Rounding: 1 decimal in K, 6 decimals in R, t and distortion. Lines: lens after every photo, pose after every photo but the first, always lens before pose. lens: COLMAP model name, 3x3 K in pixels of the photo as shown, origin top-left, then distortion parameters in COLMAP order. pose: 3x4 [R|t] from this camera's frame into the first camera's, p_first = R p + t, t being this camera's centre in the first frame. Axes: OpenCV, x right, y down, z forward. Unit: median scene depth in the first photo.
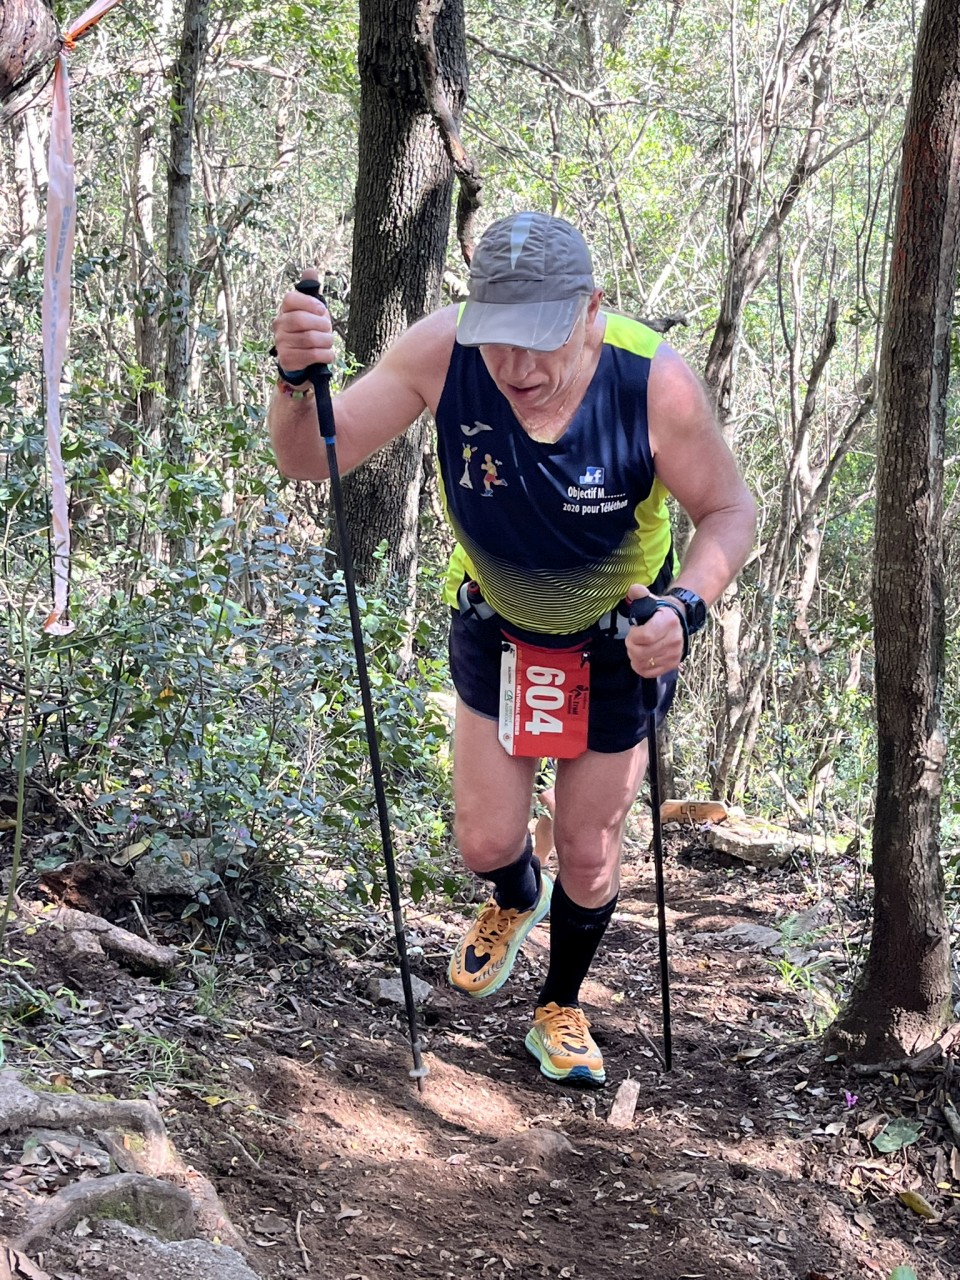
lens RADIAL K [[1805.0, 0, 473.7], [0, 1805.0, 647.7], [0, 0, 1]] dist [0.104017, -0.492951]
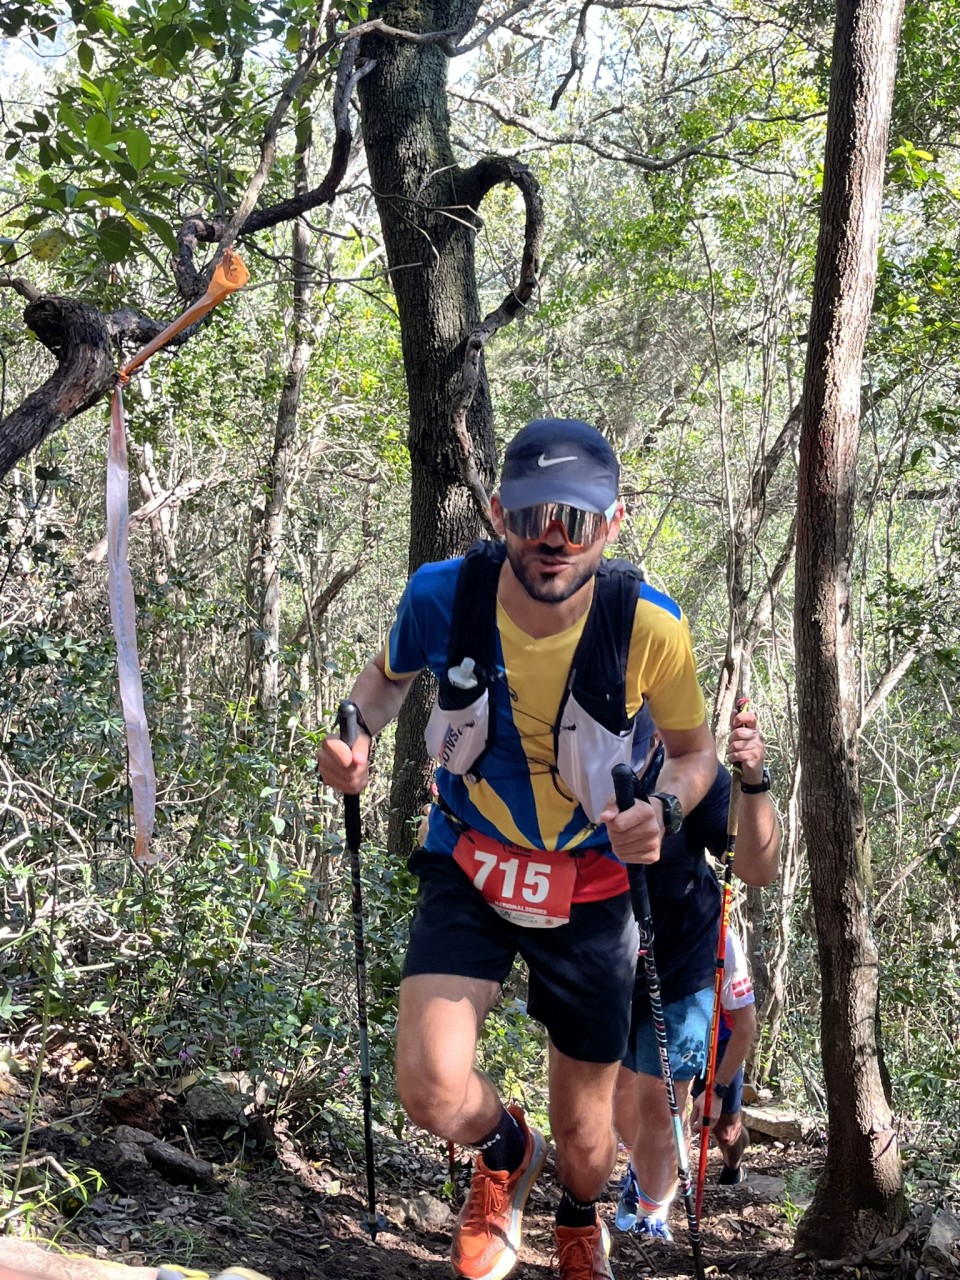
lens RADIAL K [[1537.4, 0, 485.0], [0, 1537.4, 631.9], [0, 0, 1]] dist [0.086153, -0.222016]
pose [[0.998884, -0.021861, -0.041875, 0.054397], [0.012078, 0.975201, -0.220992, 0.062889], [0.045667, 0.220240, 0.974376, -0.003245]]
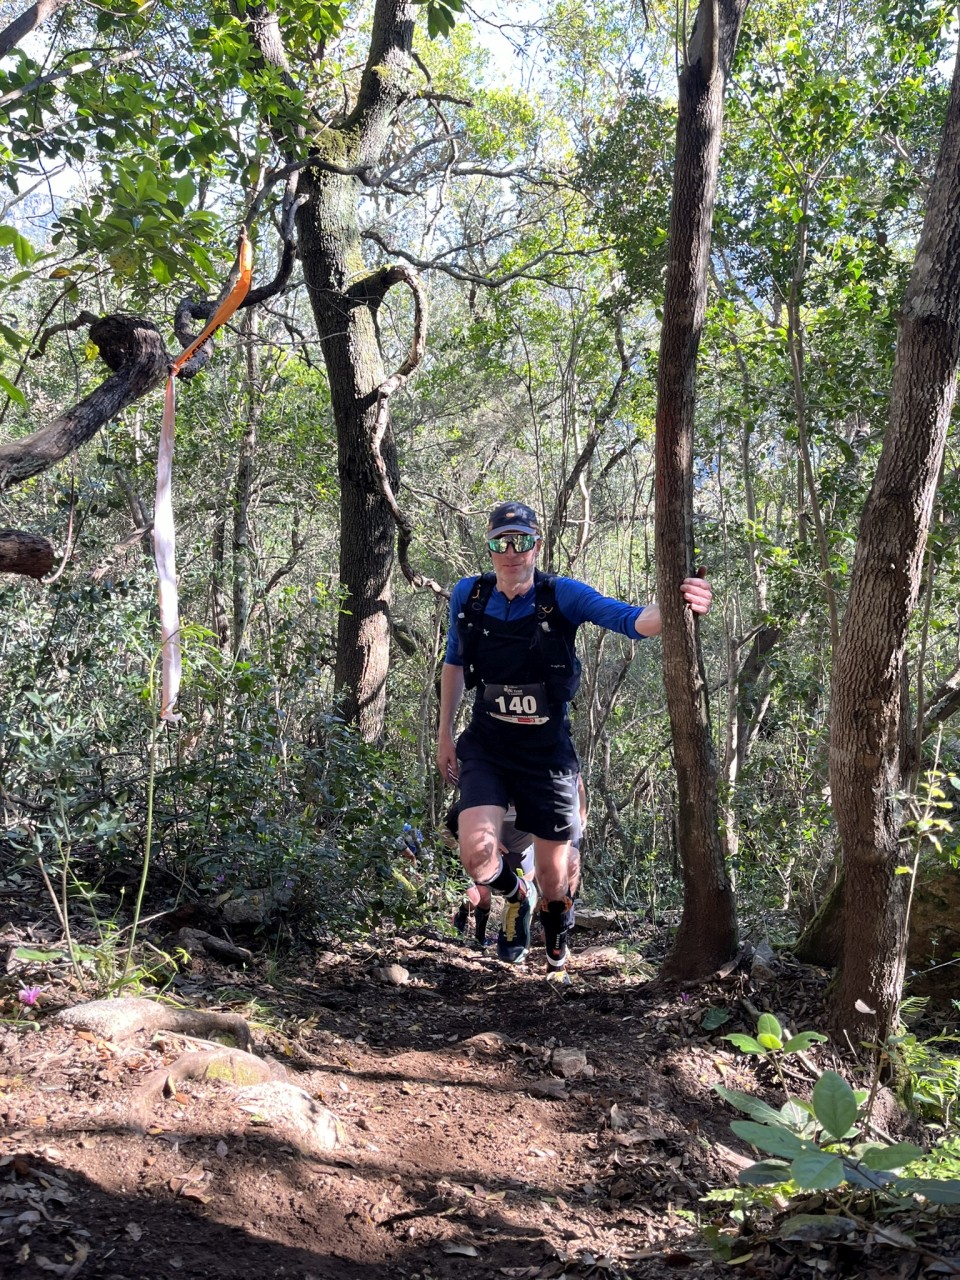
lens RADIAL K [[1011.4, 0, 474.7], [0, 1011.4, 645.0], [0, 0, 1]] dist [0.025121, -0.005035]
pose [[0.995740, -0.057717, 0.071903, -0.019835], [0.070852, 0.978015, -0.196127, 0.099381], [-0.059003, 0.200386, 0.977939, 0.073529]]
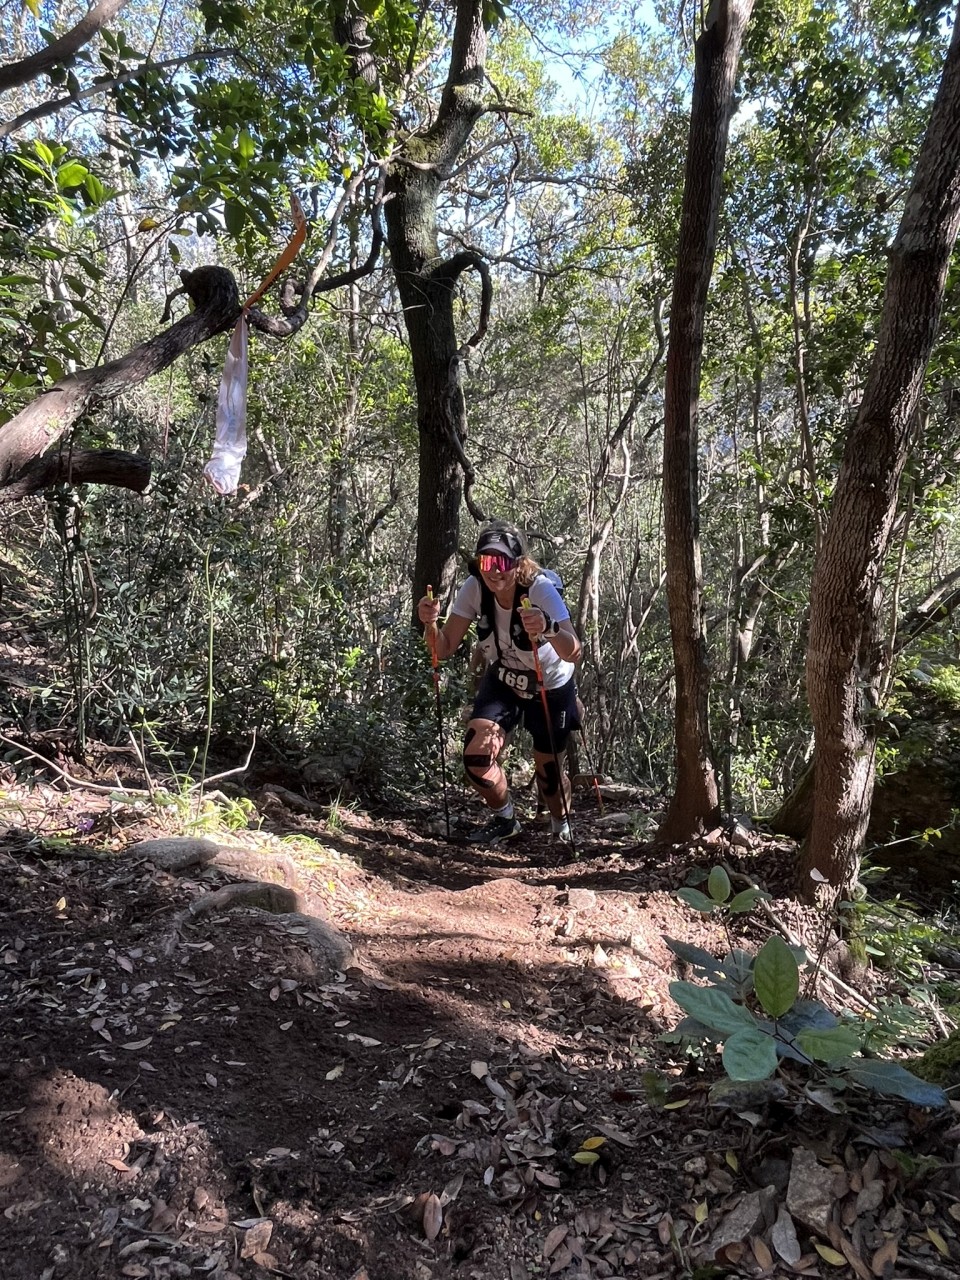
lens RADIAL K [[784.6, 0, 482.5], [0, 784.6, 632.1], [0, 0, 1]] dist [-0.006692, -0.001004]
pose [[0.999339, -0.035740, -0.006646, 0.022816], [0.034527, 0.990361, -0.134138, 0.109165], [0.011376, 0.133820, 0.990940, 0.149664]]
